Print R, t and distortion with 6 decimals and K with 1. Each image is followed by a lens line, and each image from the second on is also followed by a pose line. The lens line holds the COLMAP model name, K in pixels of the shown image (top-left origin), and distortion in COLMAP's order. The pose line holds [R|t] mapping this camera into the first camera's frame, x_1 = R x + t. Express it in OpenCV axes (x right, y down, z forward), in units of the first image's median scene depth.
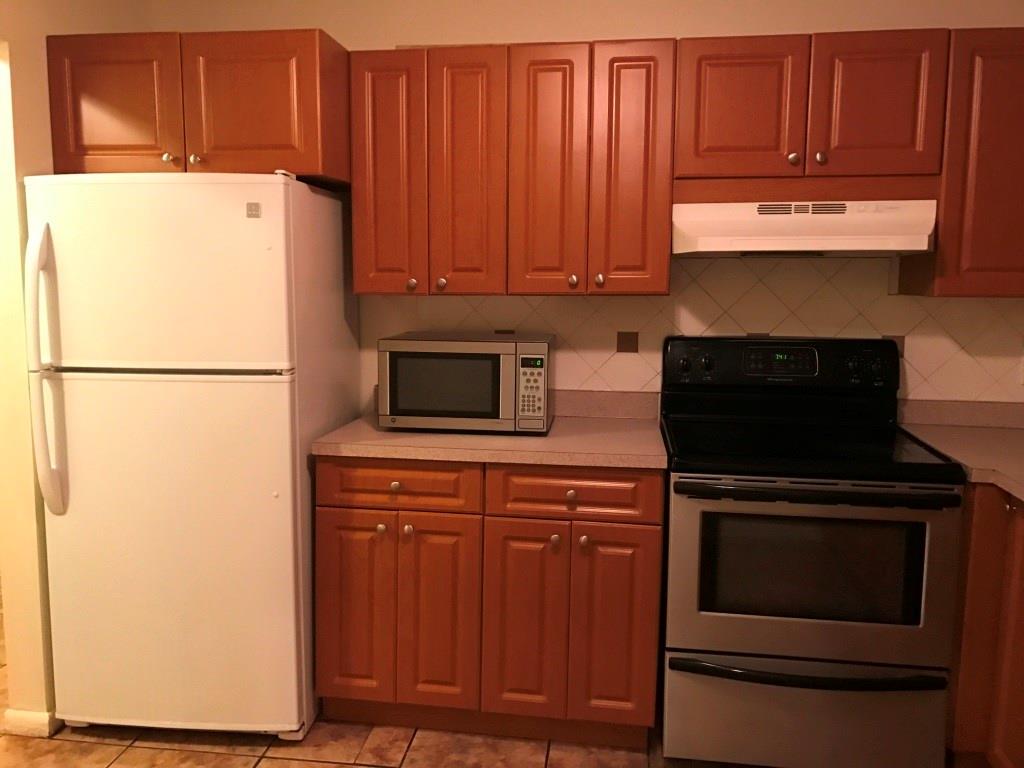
lens RADIAL K [[840.4, 0, 507.3], [0, 840.4, 384.8], [0, 0, 1]] dist [0.042010, -0.061496]
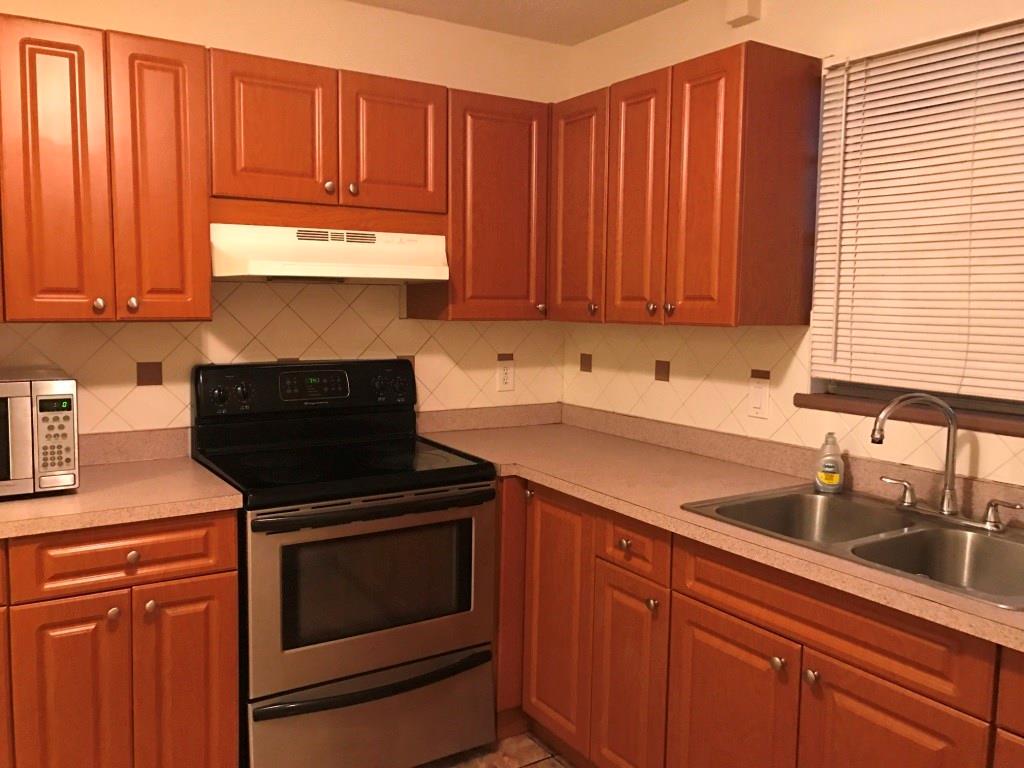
lens RADIAL K [[840.4, 0, 519.8], [0, 840.4, 384.2], [0, 0, 1]] dist [0.042010, -0.061496]
pose [[0.748626, -0.061791, 0.660107, -0.177937], [0.080742, 0.996734, 0.001732, -0.012044], [-0.658057, 0.052001, 0.751170, 0.088661]]
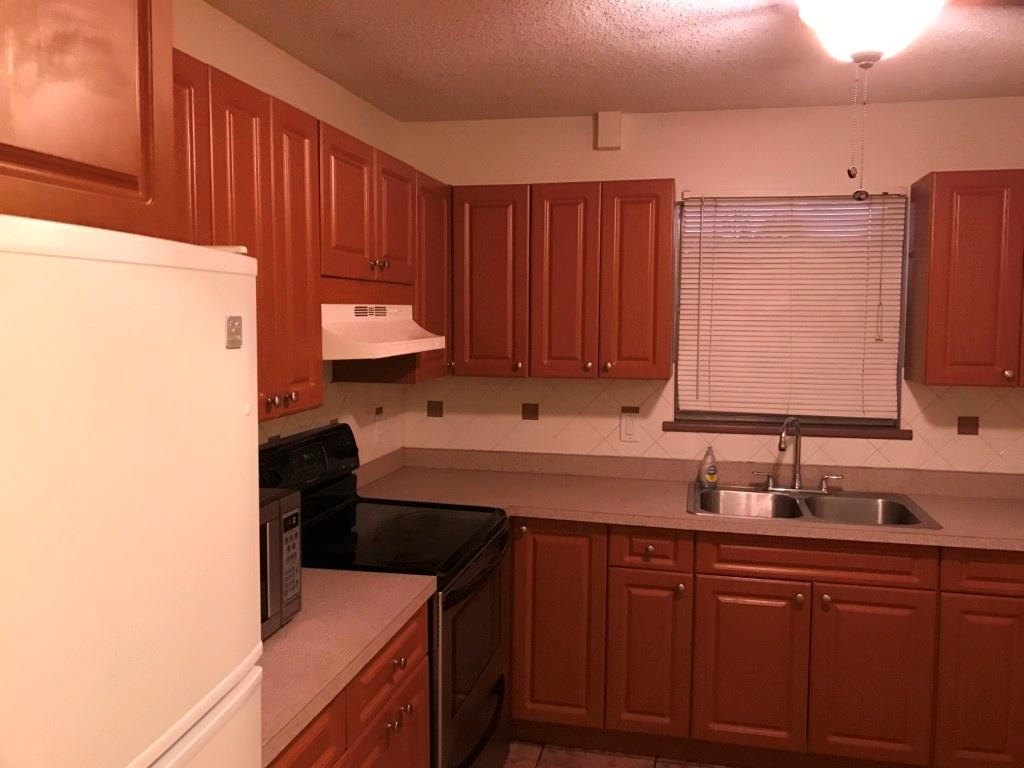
lens RADIAL K [[840.4, 0, 534.3], [0, 840.4, 374.4], [0, 0, 1]] dist [0.042010, -0.061496]
pose [[0.051985, -0.078425, 0.995564, -0.685074], [0.125605, 0.989508, 0.071389, -0.181463], [-0.990717, 0.121337, 0.061290, 0.754168]]
